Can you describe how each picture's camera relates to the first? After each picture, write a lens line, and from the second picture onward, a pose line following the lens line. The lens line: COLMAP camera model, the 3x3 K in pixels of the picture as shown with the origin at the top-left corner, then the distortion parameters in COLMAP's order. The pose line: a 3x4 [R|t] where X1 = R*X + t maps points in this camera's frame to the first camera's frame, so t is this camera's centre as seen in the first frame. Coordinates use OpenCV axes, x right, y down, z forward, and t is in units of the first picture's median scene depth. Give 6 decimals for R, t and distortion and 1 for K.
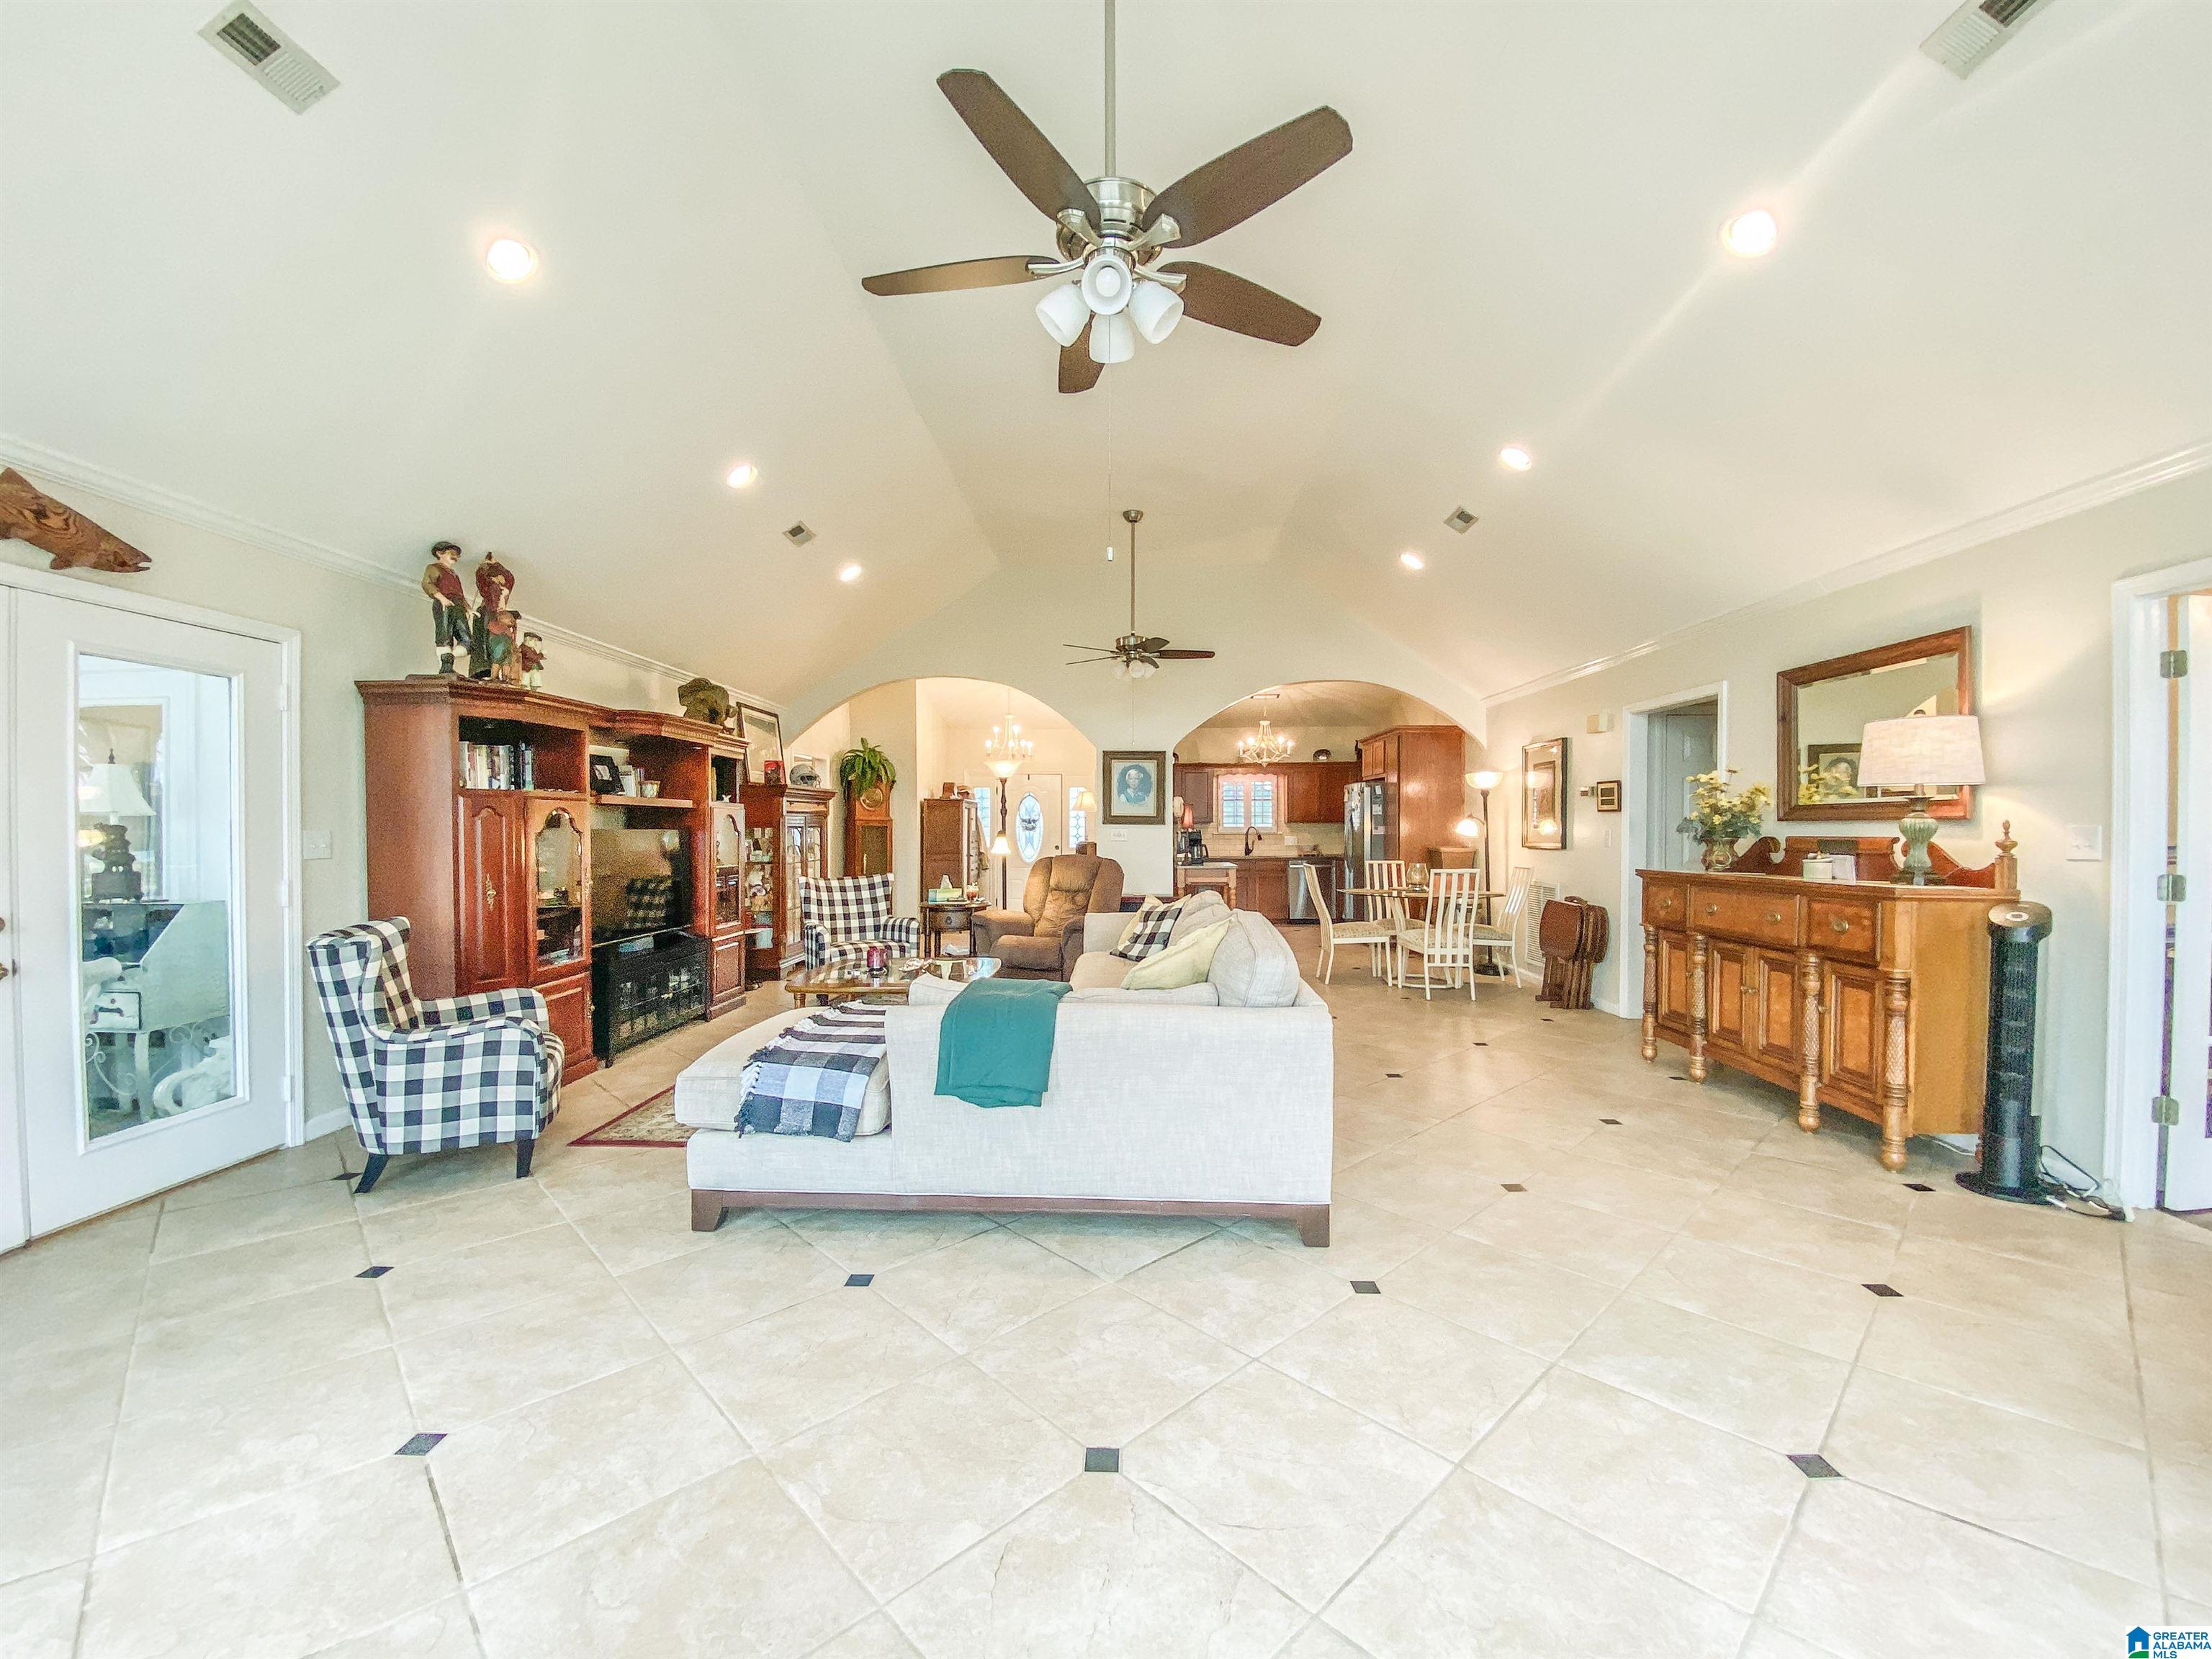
lens RADIAL K [[889.6, 0, 1096.2], [0, 889.6, 836.3], [0, 0, 1]] dist [0.001219, -0.000020]
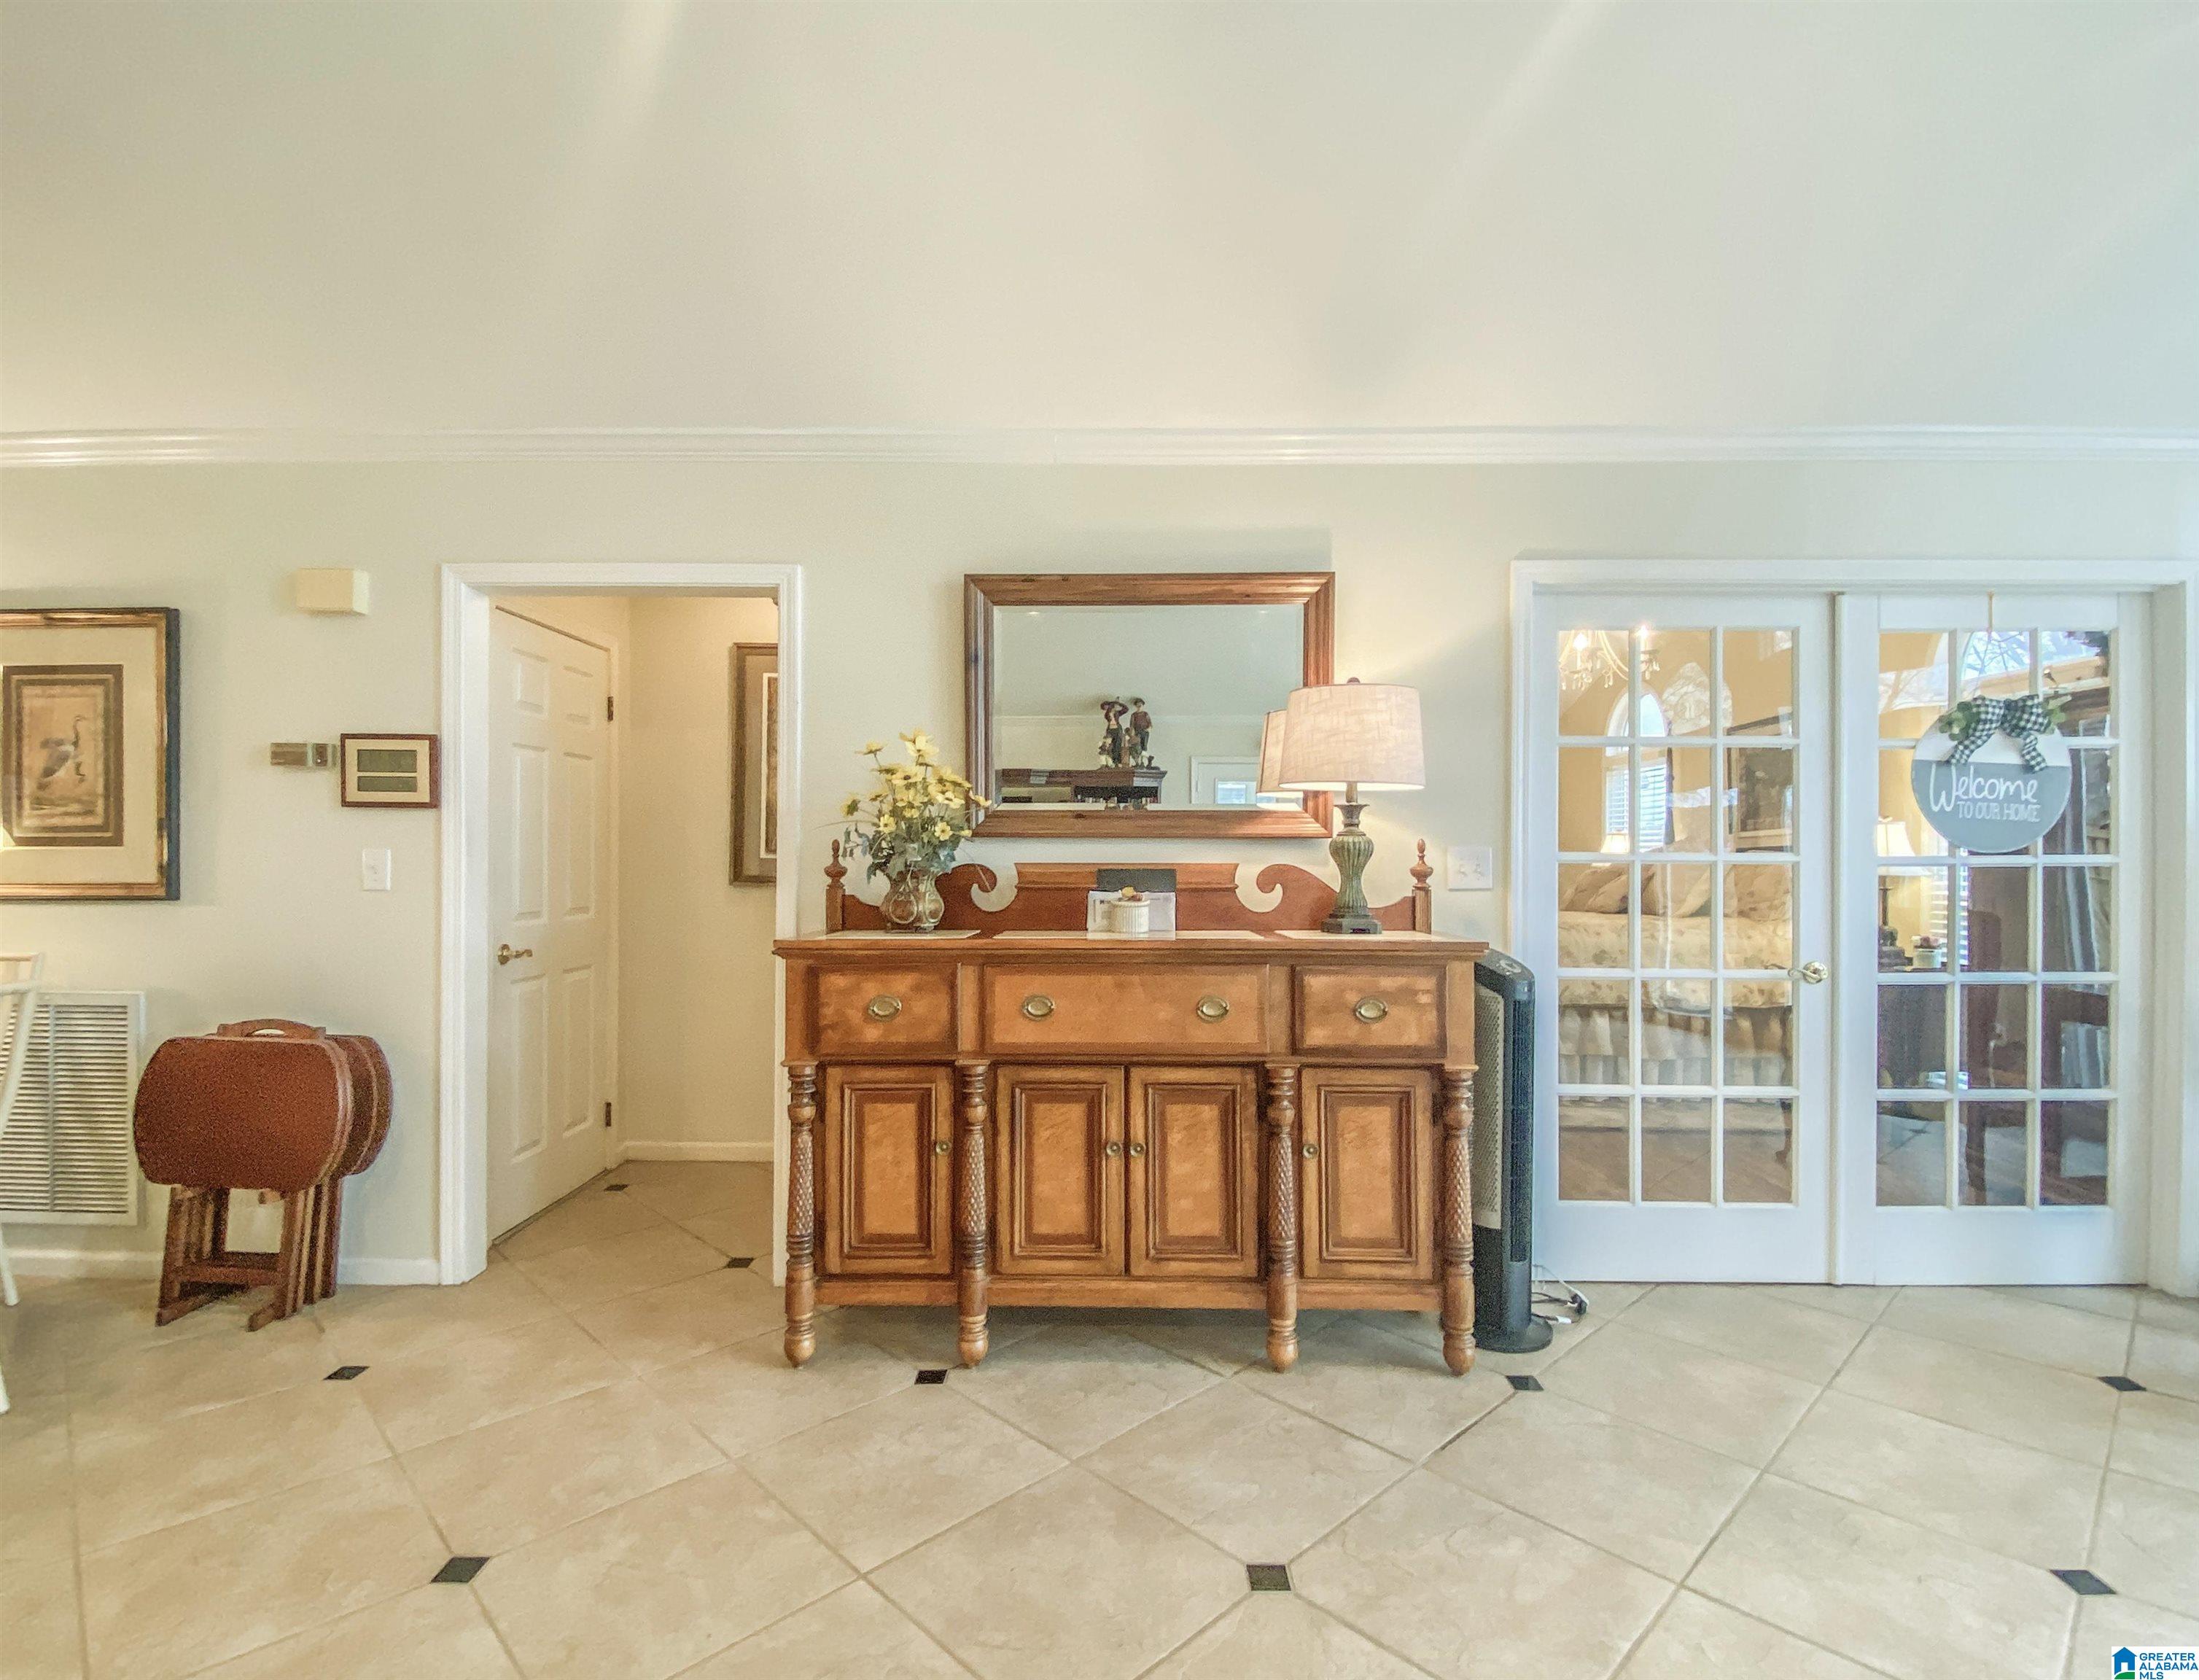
lens RADIAL K [[1084.1, 0, 1098.8], [0, 1084.1, 851.8], [0, 0, 1]] dist [0.000329, -0.000123]
pose [[-0.024450, 0.003629, 0.999694, 0.088119], [0.004337, 0.999984, -0.003524, -0.004830], [-0.999692, 0.004250, -0.024465, 1.067612]]
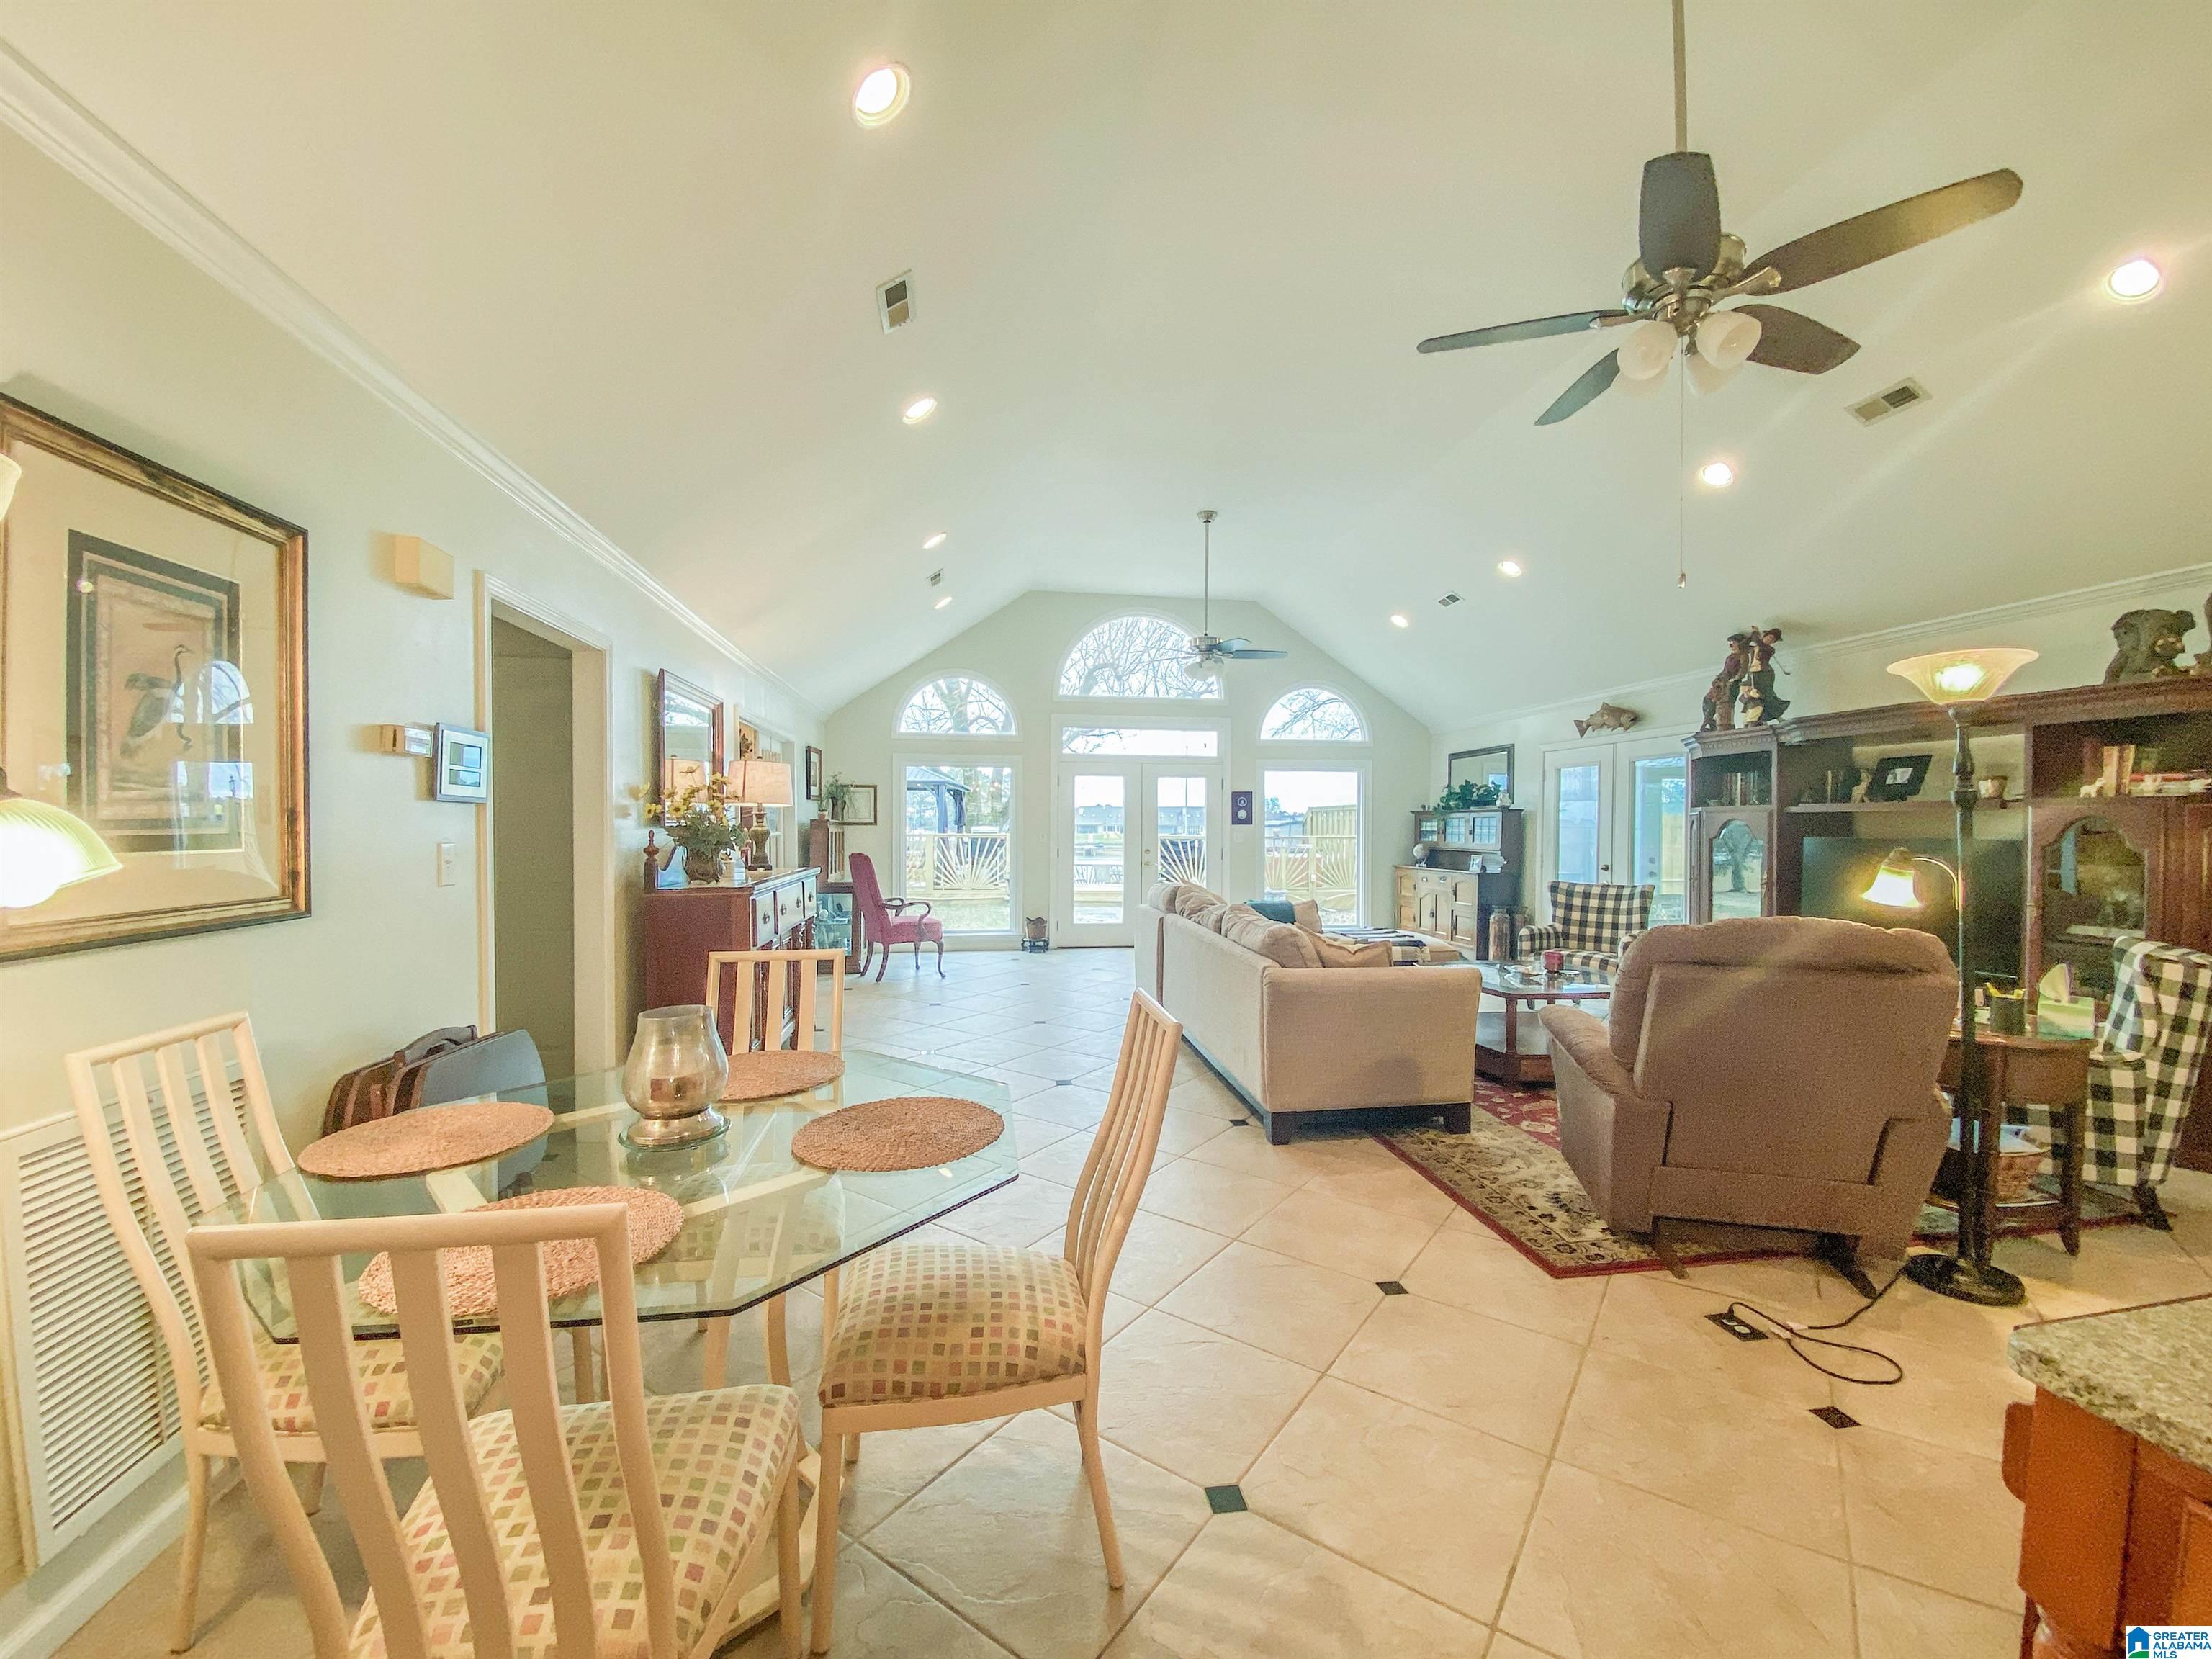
lens RADIAL K [[917.5, 0, 1106.8], [0, 917.5, 836.0], [0, 0, 1]] dist [-0.013517, -0.000104]
pose [[-0.977986, 0.009065, -0.208474, 0.577372], [0.005069, 0.999793, 0.019693, -0.028345], [0.208609, 0.018203, -0.977830, 2.327942]]
